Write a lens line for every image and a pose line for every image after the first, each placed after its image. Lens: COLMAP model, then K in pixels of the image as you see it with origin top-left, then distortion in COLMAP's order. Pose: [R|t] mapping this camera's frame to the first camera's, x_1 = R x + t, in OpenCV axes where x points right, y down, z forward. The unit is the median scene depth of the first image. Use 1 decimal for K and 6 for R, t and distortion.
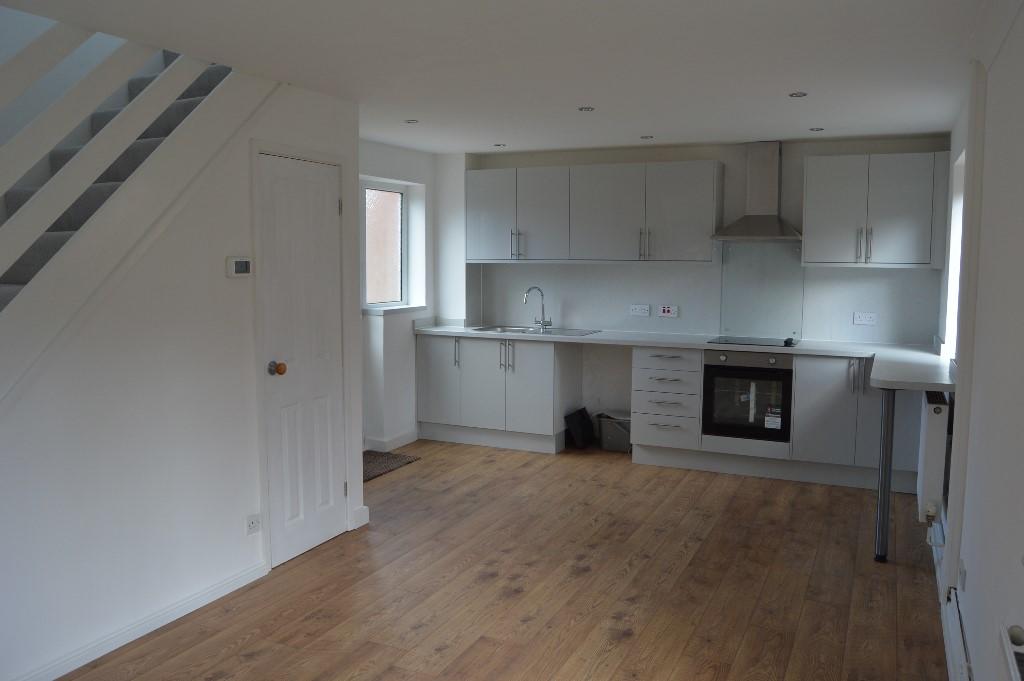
lens RADIAL K [[814.2, 0, 512.0], [0, 814.2, 340.5], [0, 0, 1]] dist [-0.086385, 0.004045]
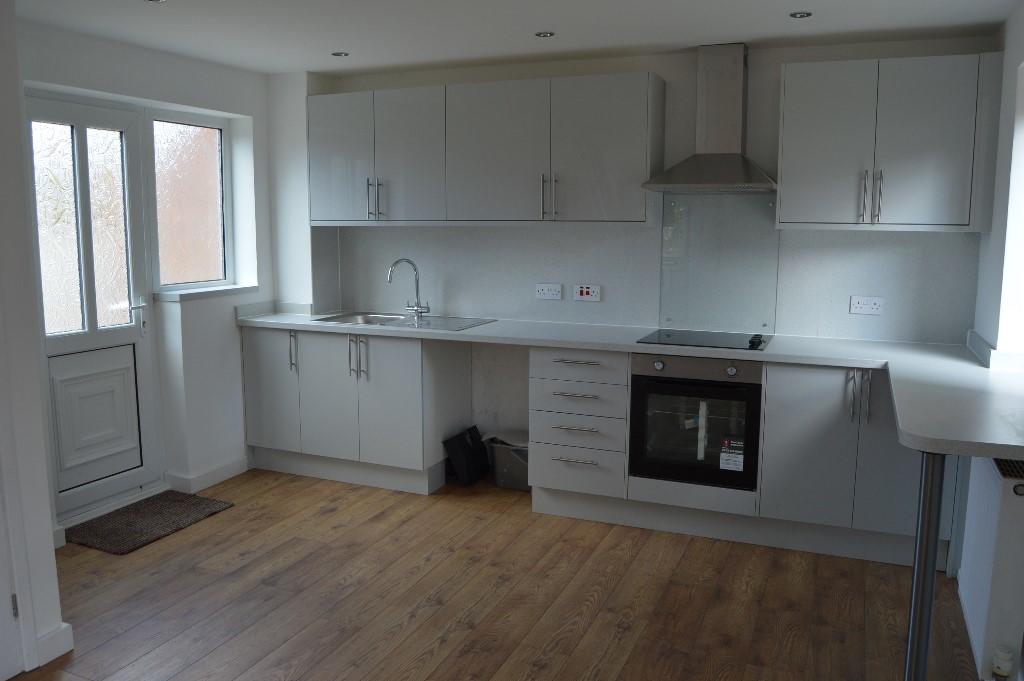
lens RADIAL K [[814.2, 0, 512.0], [0, 814.2, 340.5], [0, 0, 1]] dist [-0.086385, 0.004045]
pose [[0.999344, -0.006199, 0.035672, 0.111499], [0.004686, 0.999092, 0.042336, -0.027558], [-0.035902, -0.042141, 0.998466, 0.322356]]
